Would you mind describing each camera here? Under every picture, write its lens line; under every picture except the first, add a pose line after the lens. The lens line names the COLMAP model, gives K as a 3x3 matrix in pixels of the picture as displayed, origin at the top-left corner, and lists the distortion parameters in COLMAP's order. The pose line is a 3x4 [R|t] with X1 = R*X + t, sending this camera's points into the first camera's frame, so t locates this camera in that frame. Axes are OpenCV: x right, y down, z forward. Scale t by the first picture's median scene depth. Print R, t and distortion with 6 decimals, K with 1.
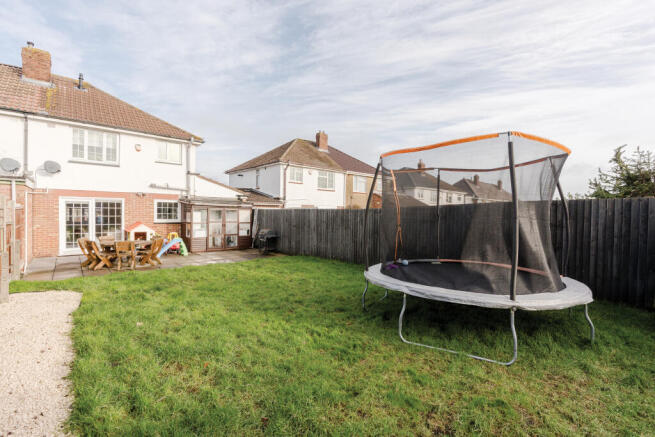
lens RADIAL K [[296.2, 0, 327.1], [0, 296.2, 218.5], [0, 0, 1]] dist [-0.008394, 0.000559]
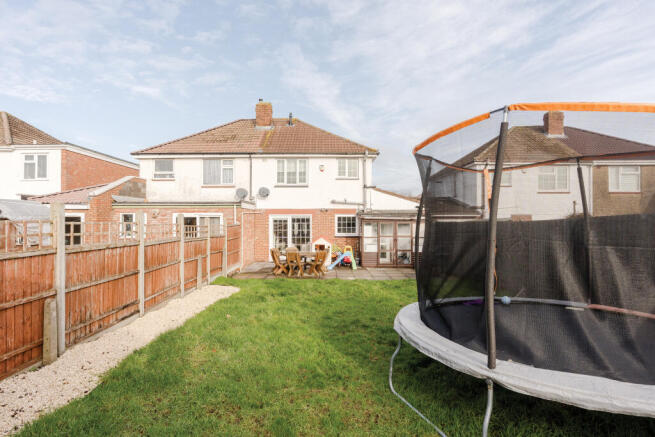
lens RADIAL K [[346.6, 0, 326.6], [0, 346.6, 218.1], [0, 0, 1]] dist [-0.019395, 0.003218]
pose [[0.734989, -0.026235, -0.677571, 0.231583], [-0.002138, 0.999157, -0.041005, 0.000014], [0.678076, 0.031587, 0.734313, 0.064588]]
